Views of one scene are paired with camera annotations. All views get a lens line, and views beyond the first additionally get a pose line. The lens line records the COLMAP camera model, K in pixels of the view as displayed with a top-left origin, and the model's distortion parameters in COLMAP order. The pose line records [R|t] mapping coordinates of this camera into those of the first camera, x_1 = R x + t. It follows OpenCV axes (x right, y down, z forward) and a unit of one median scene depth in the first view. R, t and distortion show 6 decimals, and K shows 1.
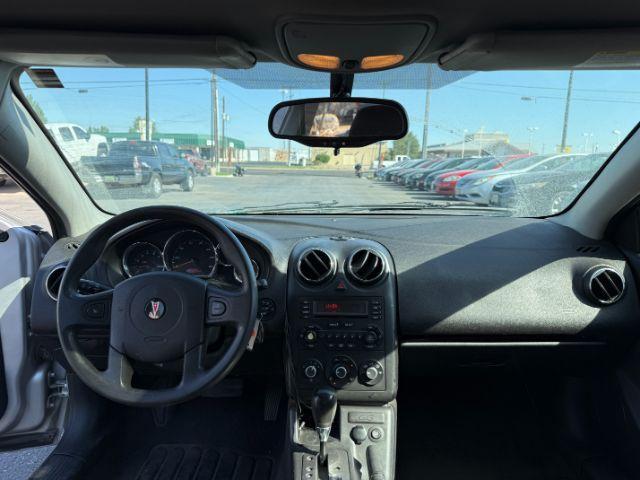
lens RADIAL K [[461.4, 0, 319.1], [0, 461.4, 240.1], [0, 0, 1]] dist [0.005798, -0.027844]
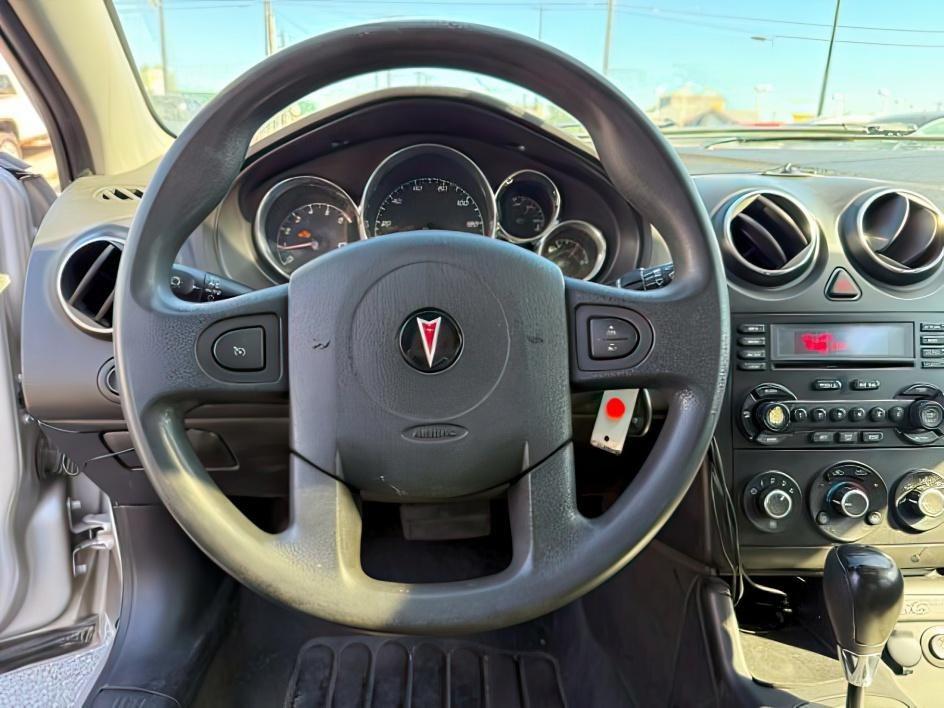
lens RADIAL K [[680.5, 0, 455.2], [0, 680.5, 374.0], [0, 0, 1]] dist [0.005798, -0.027844]
pose [[0.999116, -0.011571, 0.040405, -0.302602], [0.005378, 0.988651, 0.150135, 0.086387], [-0.041683, -0.149785, 0.987840, 0.445748]]
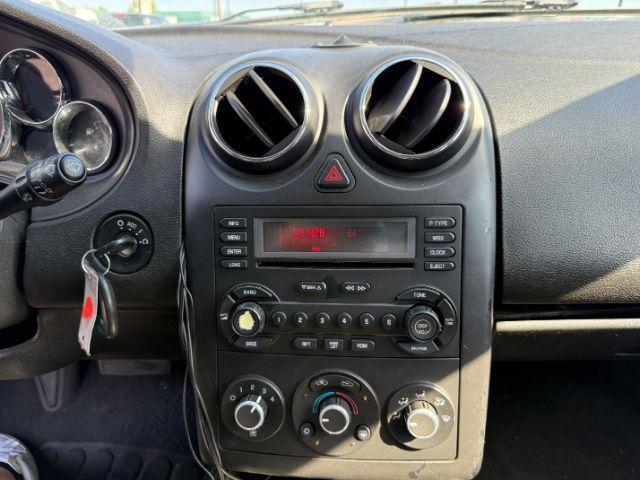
lens RADIAL K [[461.4, 0, 304.8], [0, 461.4, 236.0], [0, 0, 1]] dist [0.005798, -0.027844]
pose [[0.997516, -0.005142, -0.070246, 0.049238], [0.020695, 0.974707, 0.222526, 0.068149], [0.067325, -0.223427, 0.972393, 0.663490]]
